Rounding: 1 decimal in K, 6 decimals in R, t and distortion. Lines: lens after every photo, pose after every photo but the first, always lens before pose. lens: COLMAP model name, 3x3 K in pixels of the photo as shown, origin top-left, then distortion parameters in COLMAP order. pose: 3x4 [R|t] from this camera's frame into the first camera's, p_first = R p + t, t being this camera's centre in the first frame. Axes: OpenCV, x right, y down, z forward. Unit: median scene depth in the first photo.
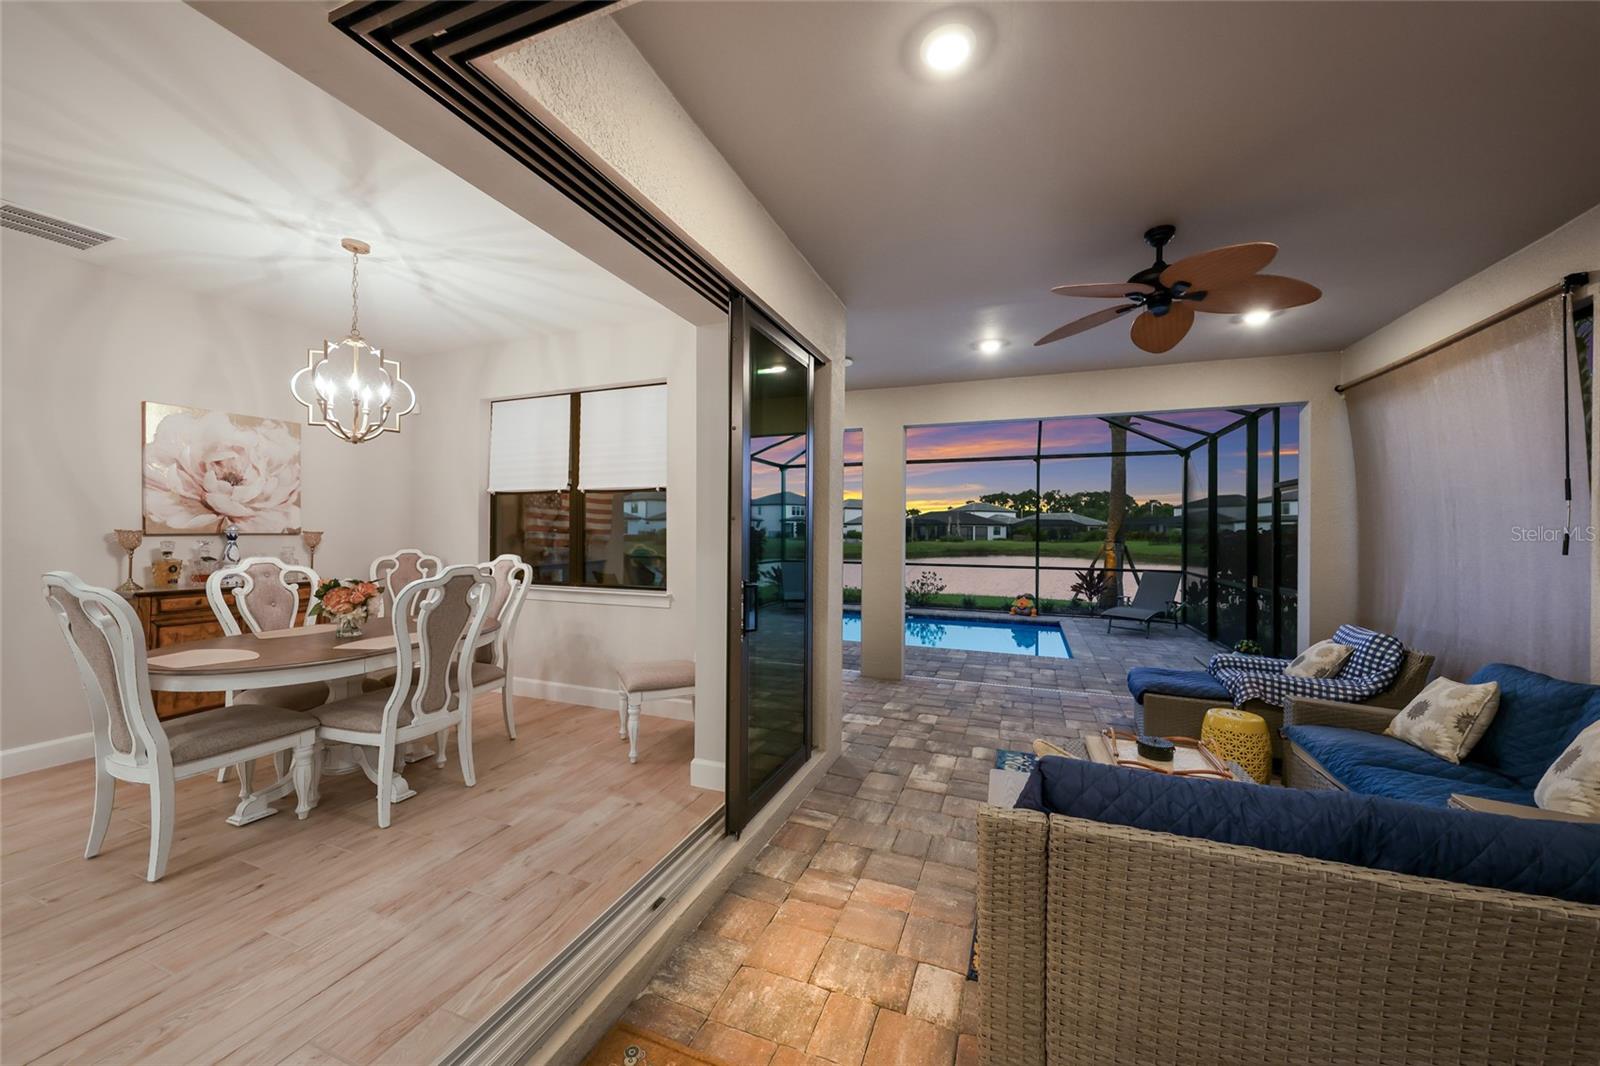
lens RADIAL K [[581.4, 0, 797.5], [0, 581.4, 530.6], [0, 0, 1]] dist [0.001162, 0.000122]
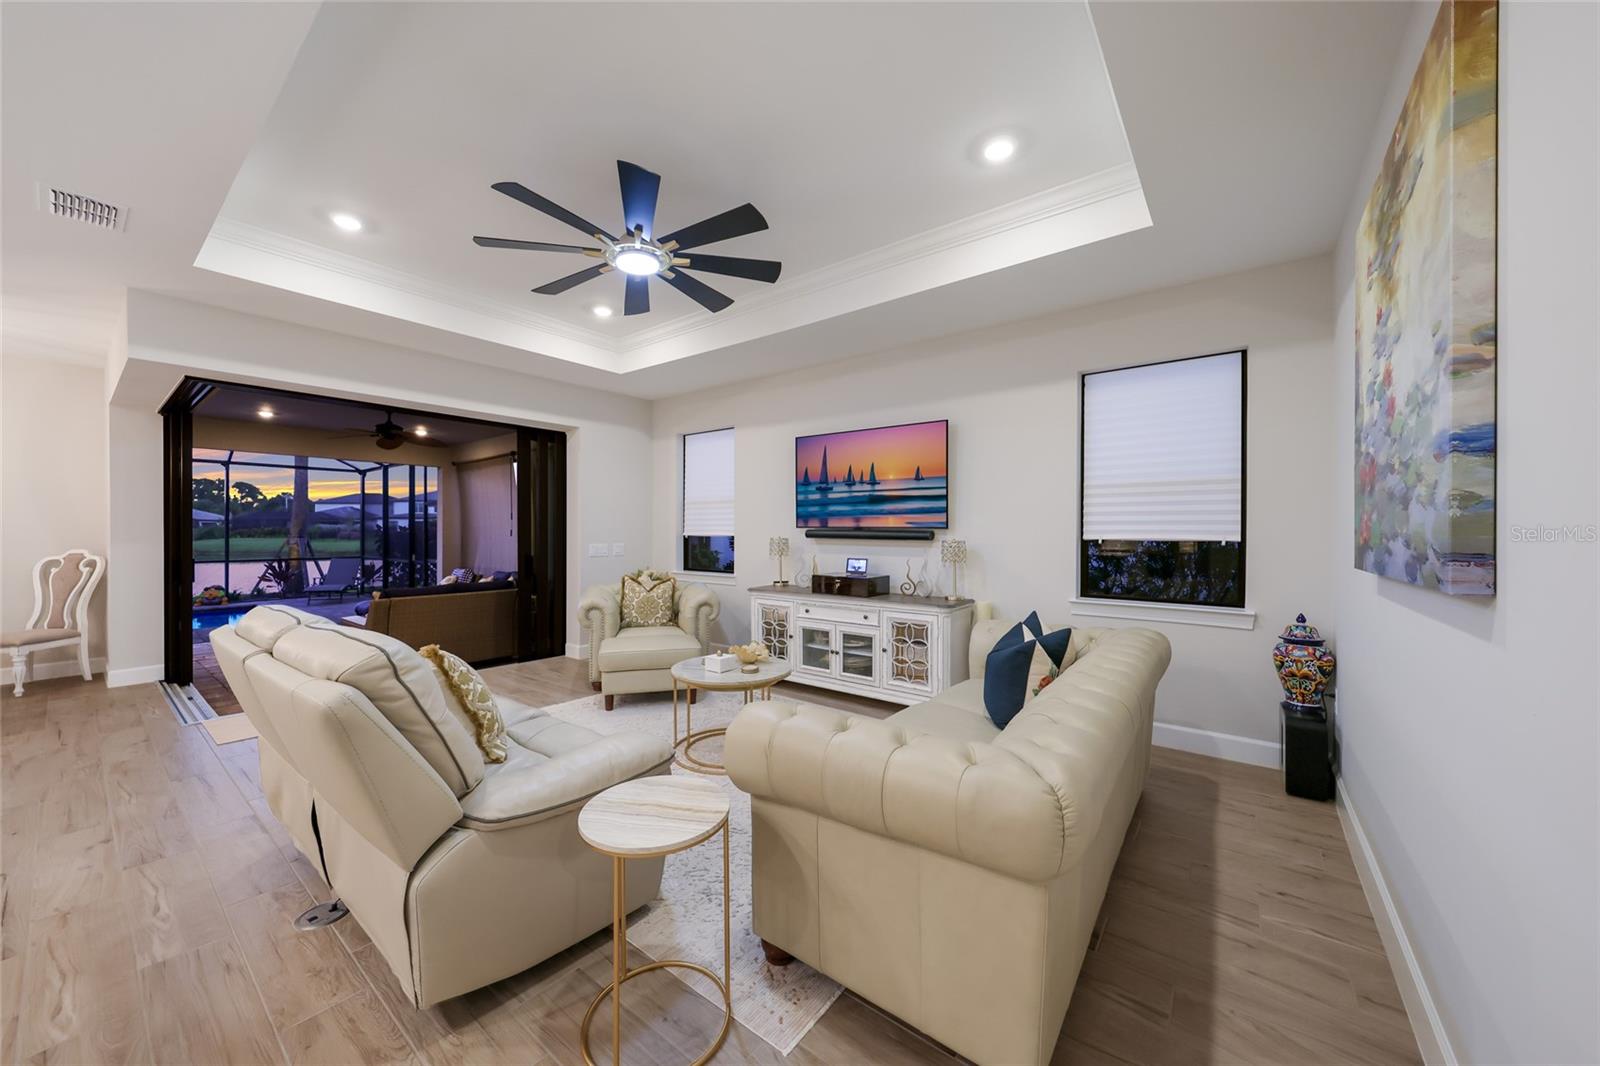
lens RADIAL K [[566.3, 0, 791.3], [0, 566.3, 532.6], [0, 0, 1]] dist [0.002394, -0.000266]
pose [[0.287247, -0.008850, 0.957816, -0.843709], [-0.001135, 0.999953, 0.009579, -0.007780], [-0.957856, -0.003839, 0.287224, -0.939828]]
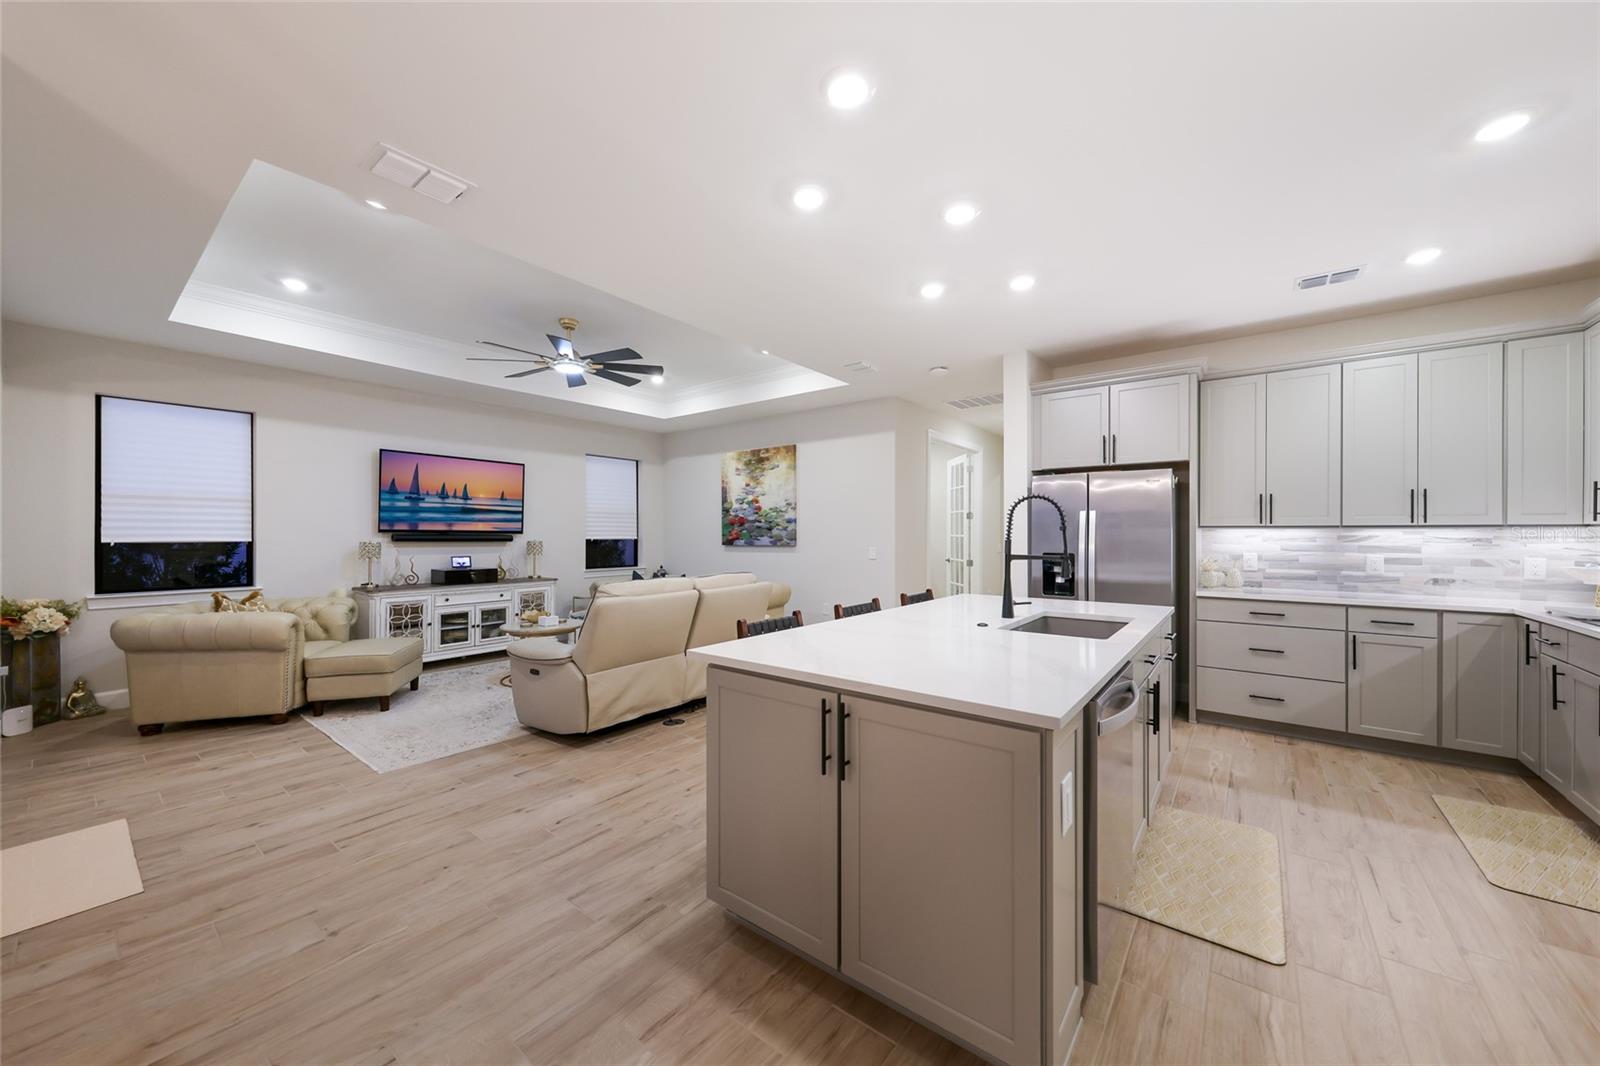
lens RADIAL K [[581.8, 0, 802.1], [0, 581.8, 535.3], [0, 0, 1]] dist [-0.008943, 0.000098]
pose [[-0.960590, -0.008687, 0.277834, -0.990276], [-0.008298, 0.999962, 0.002578, -0.010528], [-0.277846, 0.000171, -0.960626, 0.455696]]
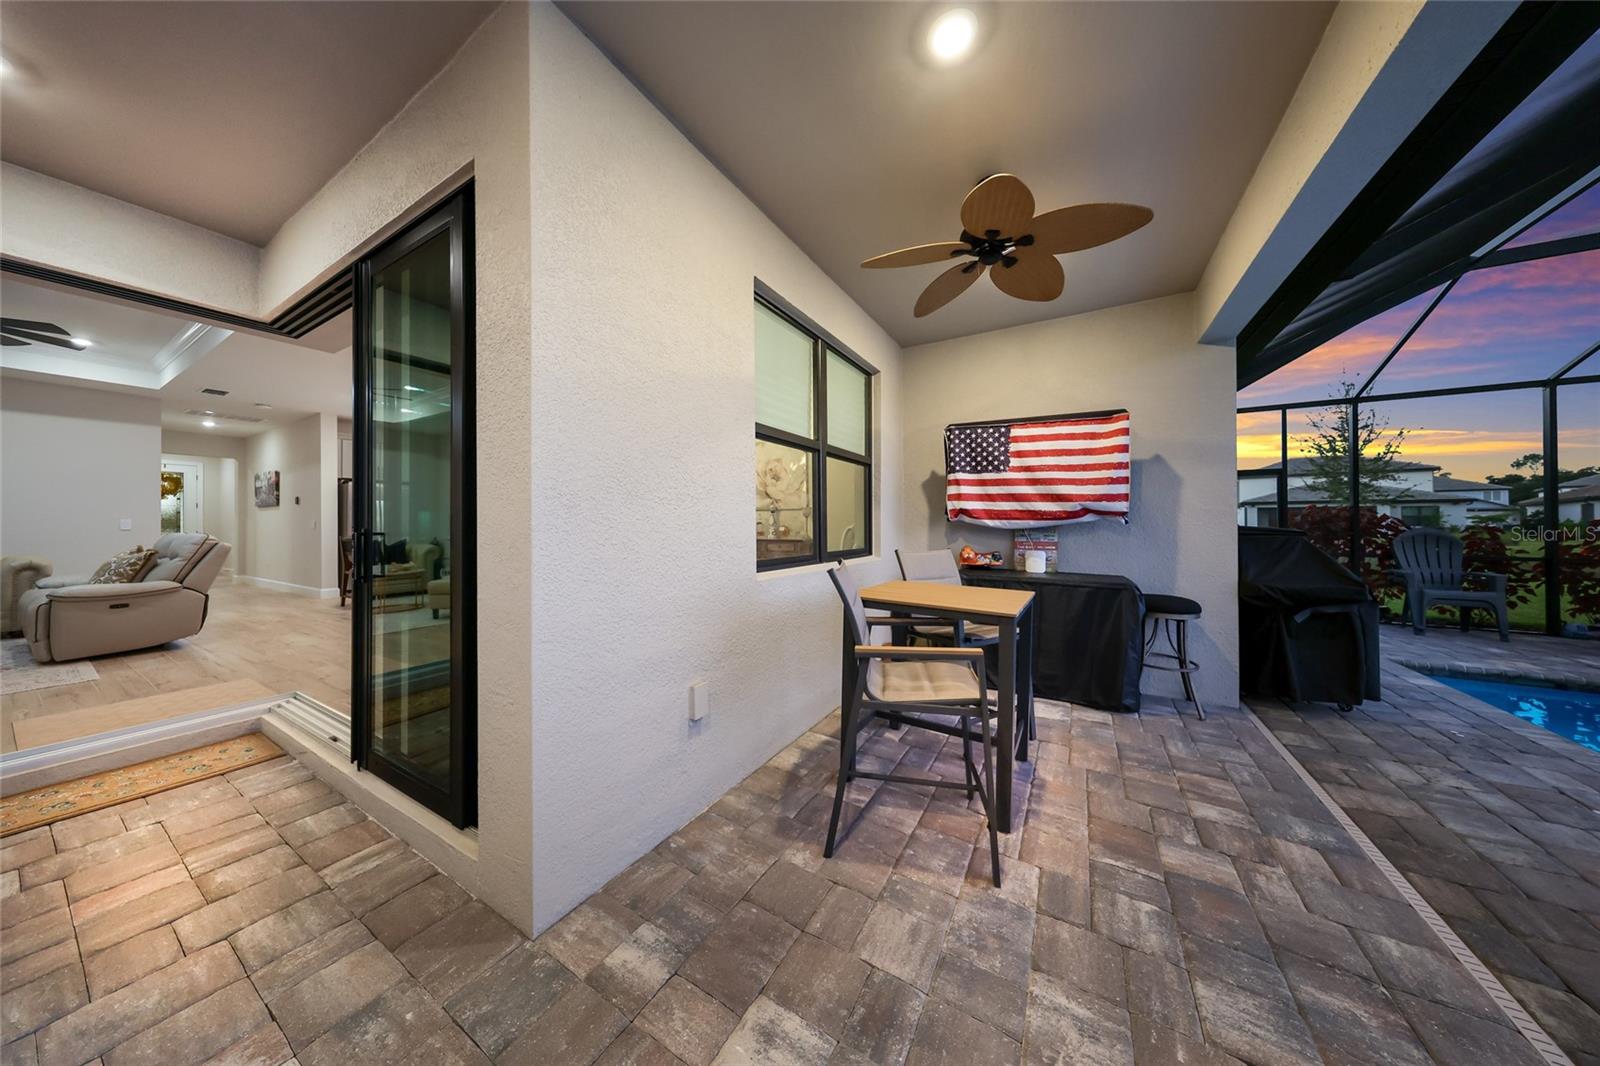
lens RADIAL K [[479.4, 0, 790.1], [0, 479.4, 524.1], [0, 0, 1]] dist [0.000764, 0.000082]
pose [[-0.162429, -0.004741, -0.986709, 0.399835], [0.003515, 0.999979, -0.005383, 0.053233], [0.986714, -0.004342, -0.162409, 1.200526]]
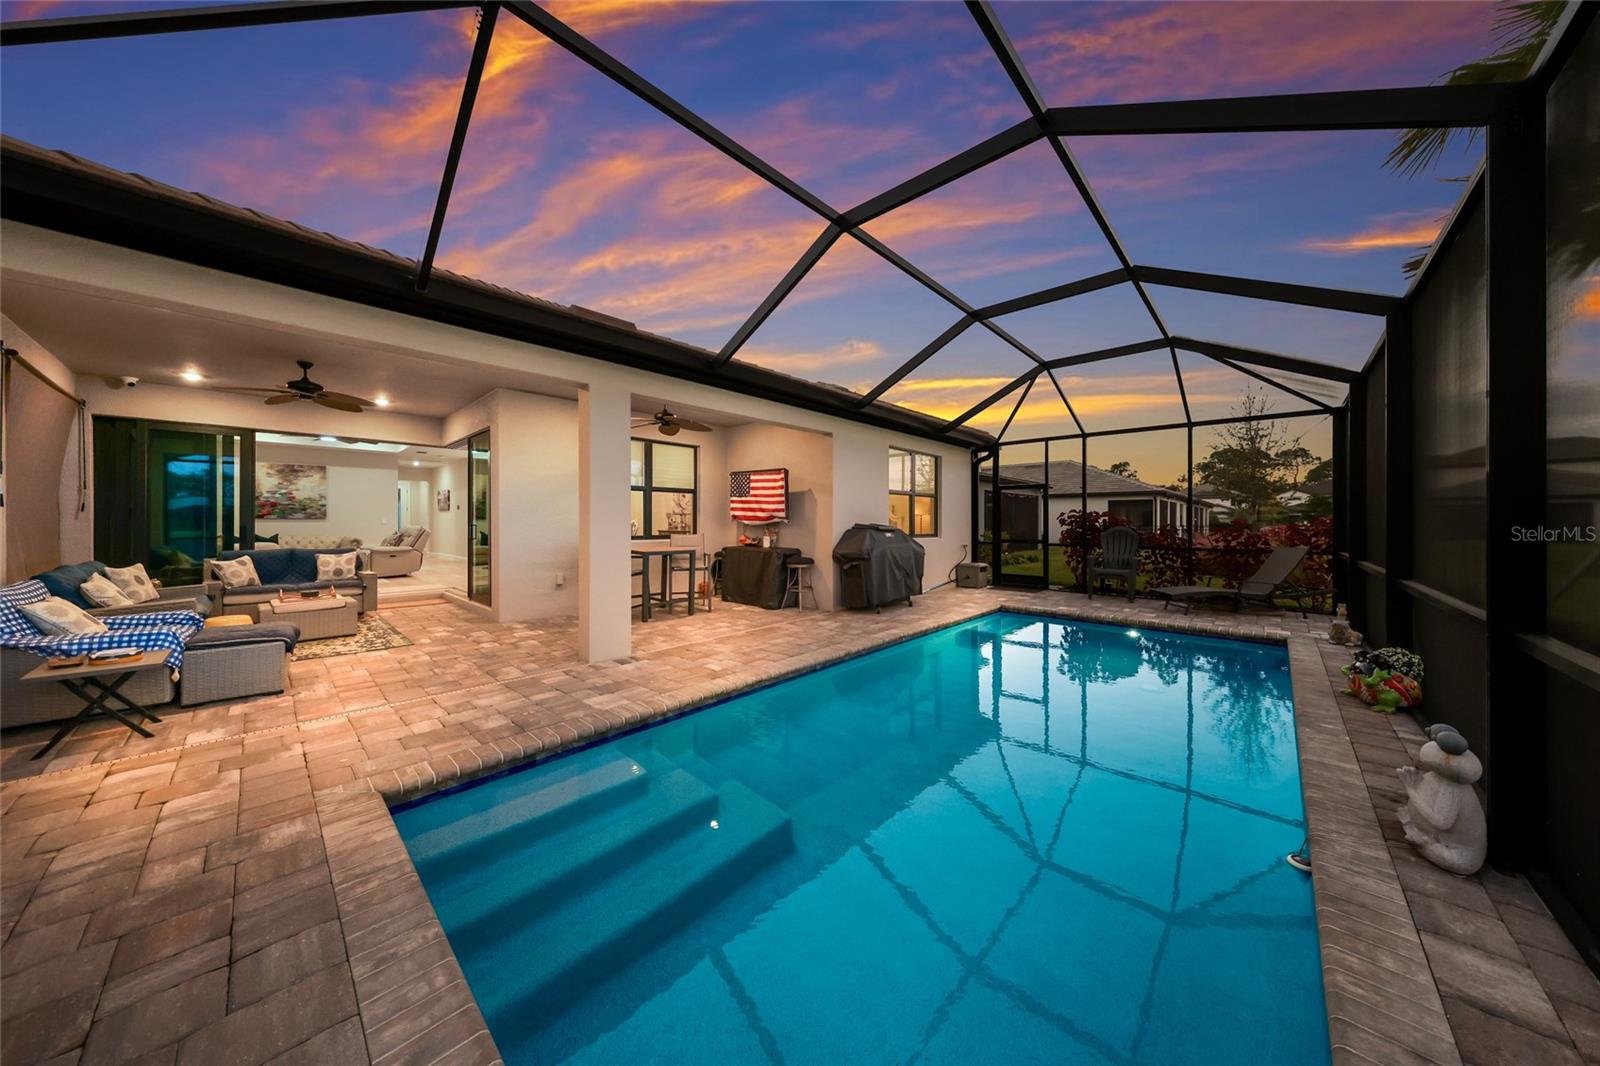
lens RADIAL K [[504.4, 0, 800.1], [0, 504.4, 518.8], [0, 0, 1]] dist [0.000065, -0.000077]
pose [[-0.364191, -0.011835, -0.931249, 1.184136], [-0.001504, 0.999925, -0.012119, 0.058172], [0.931323, -0.003013, -0.364181, 2.373596]]
